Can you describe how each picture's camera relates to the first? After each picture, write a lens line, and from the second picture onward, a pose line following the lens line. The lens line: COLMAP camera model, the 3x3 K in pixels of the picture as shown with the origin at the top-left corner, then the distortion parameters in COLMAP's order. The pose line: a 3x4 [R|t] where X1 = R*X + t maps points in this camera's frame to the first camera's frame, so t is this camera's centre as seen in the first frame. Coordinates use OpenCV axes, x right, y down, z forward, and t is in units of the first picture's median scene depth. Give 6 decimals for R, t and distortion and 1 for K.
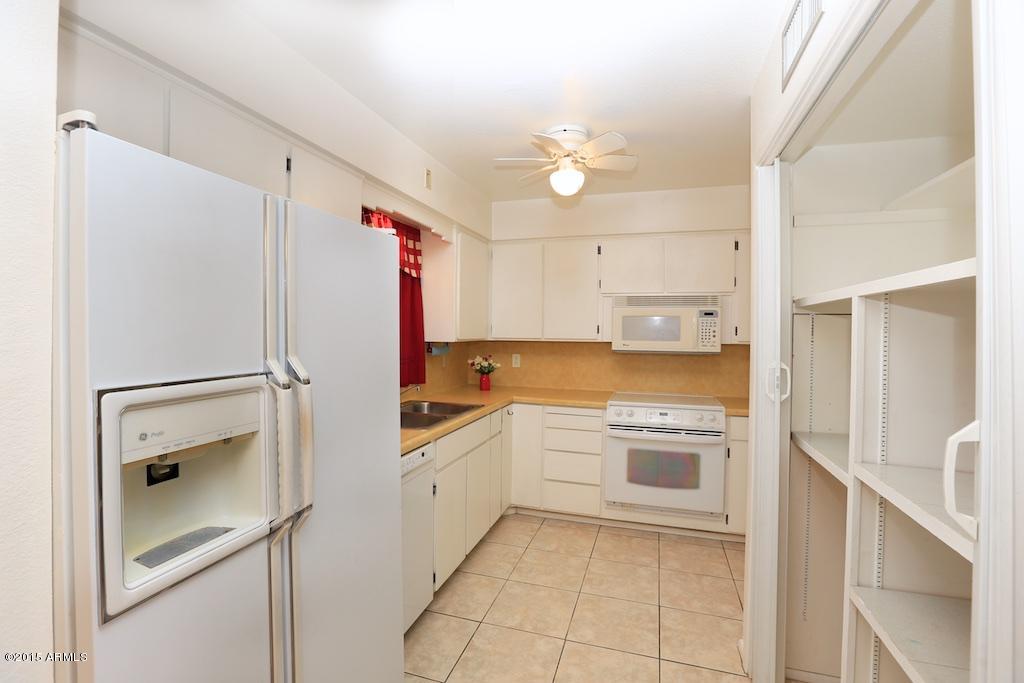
lens RADIAL K [[470.7, 0, 513.0], [0, 470.7, 337.2], [0, 0, 1]] dist [-0.027873, -0.000070]
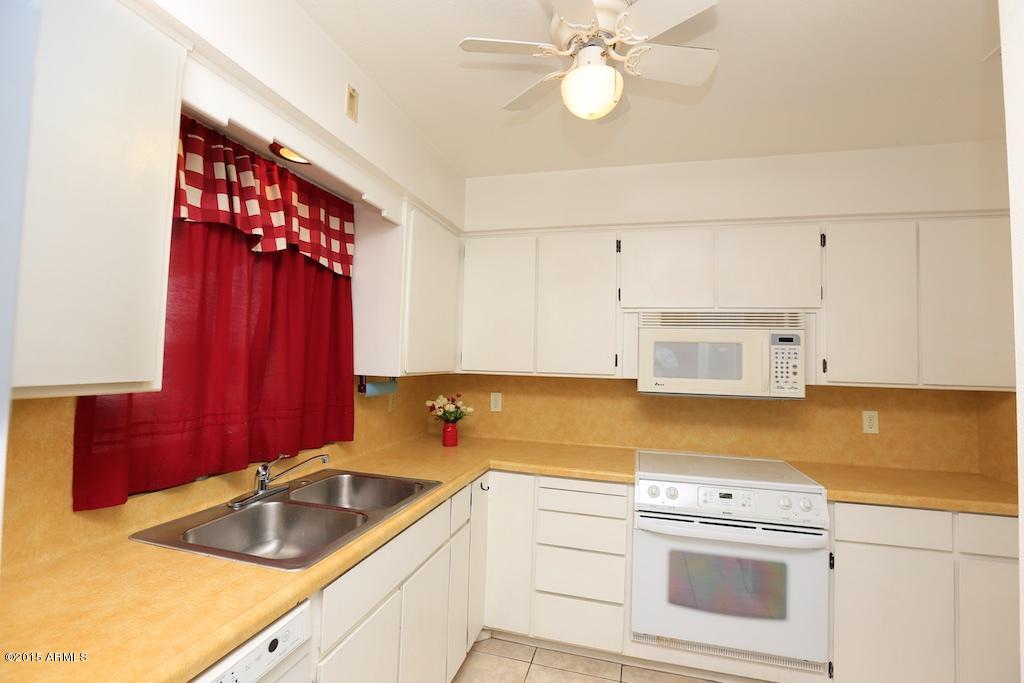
lens RADIAL K [[470.7, 0, 515.4], [0, 470.7, 335.2], [0, 0, 1]] dist [-0.027873, -0.000070]
pose [[0.999016, 0.018397, 0.040348, 0.006289], [-0.015856, 0.997925, -0.062405, -0.008681], [-0.041412, 0.061704, 0.997235, 0.350288]]
